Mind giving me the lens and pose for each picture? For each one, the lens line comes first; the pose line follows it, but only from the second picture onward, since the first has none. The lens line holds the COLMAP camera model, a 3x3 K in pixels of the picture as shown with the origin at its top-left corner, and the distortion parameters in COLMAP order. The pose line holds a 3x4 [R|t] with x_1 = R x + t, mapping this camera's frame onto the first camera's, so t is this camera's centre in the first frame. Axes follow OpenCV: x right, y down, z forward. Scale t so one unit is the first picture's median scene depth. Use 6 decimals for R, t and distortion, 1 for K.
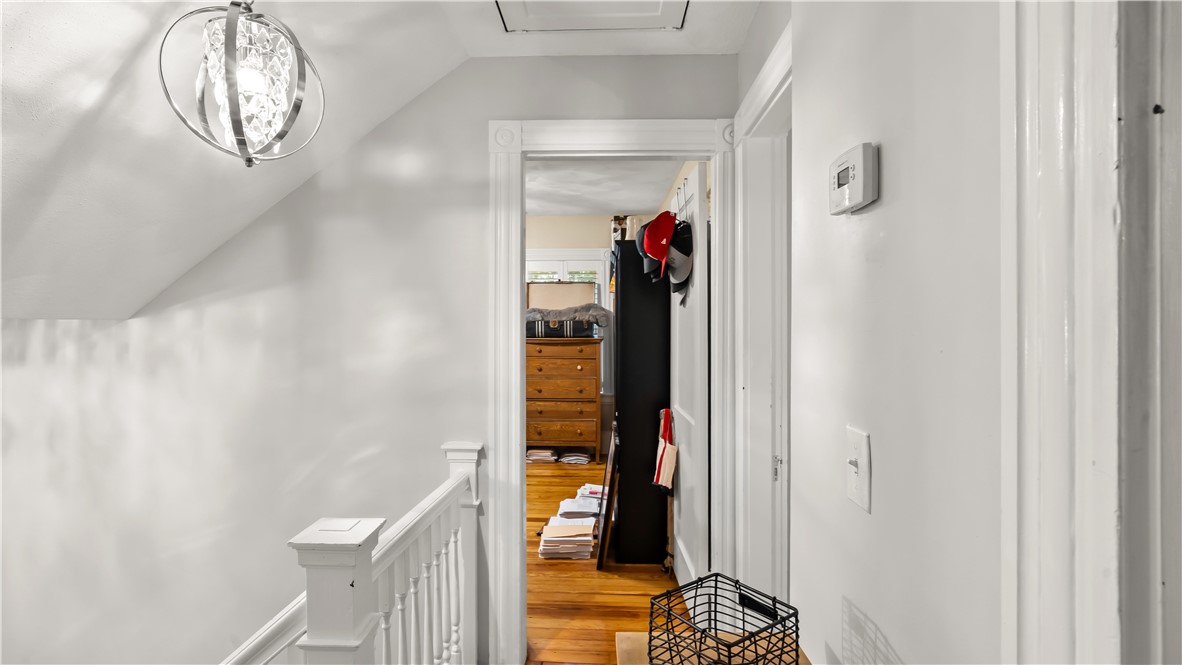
lens RADIAL K [[563.6, 0, 579.3], [0, 563.6, 326.6], [0, 0, 1]] dist [-0.019508, 0.008640]
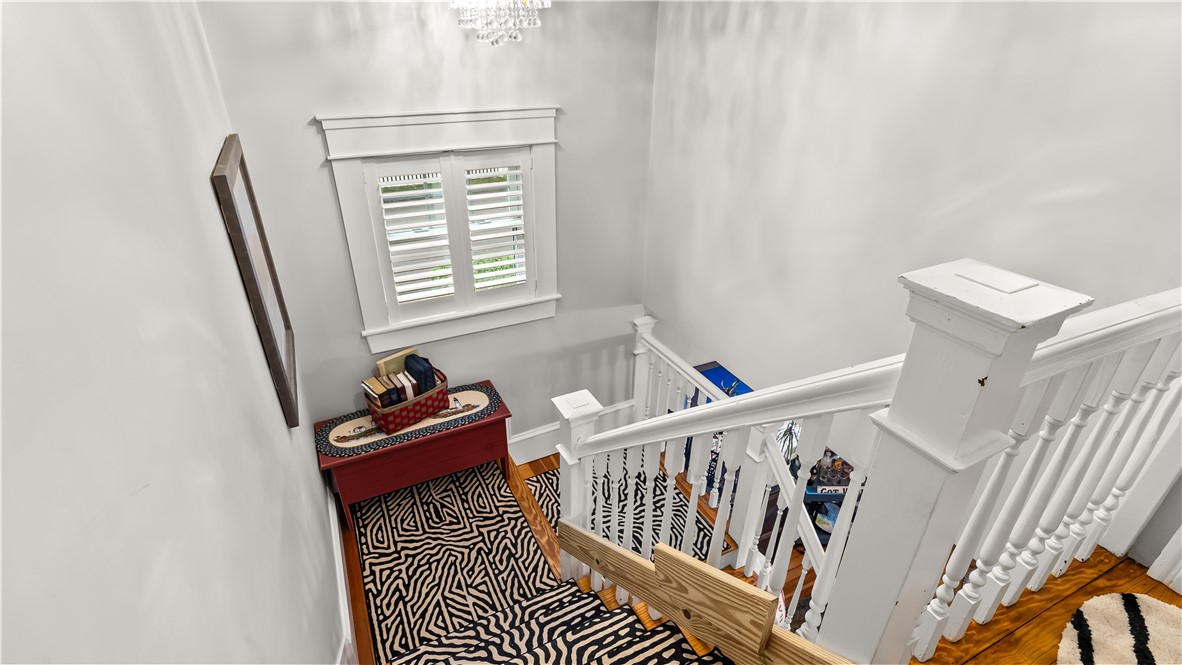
lens RADIAL K [[563.6, 0, 582.7], [0, 563.6, 326.8], [0, 0, 1]] dist [-0.019508, 0.008640]
pose [[0.485416, 0.409363, -0.772524, -0.174185], [-0.016283, 0.887688, 0.460158, 0.144362], [0.874131, -0.210789, 0.437564, 0.379493]]
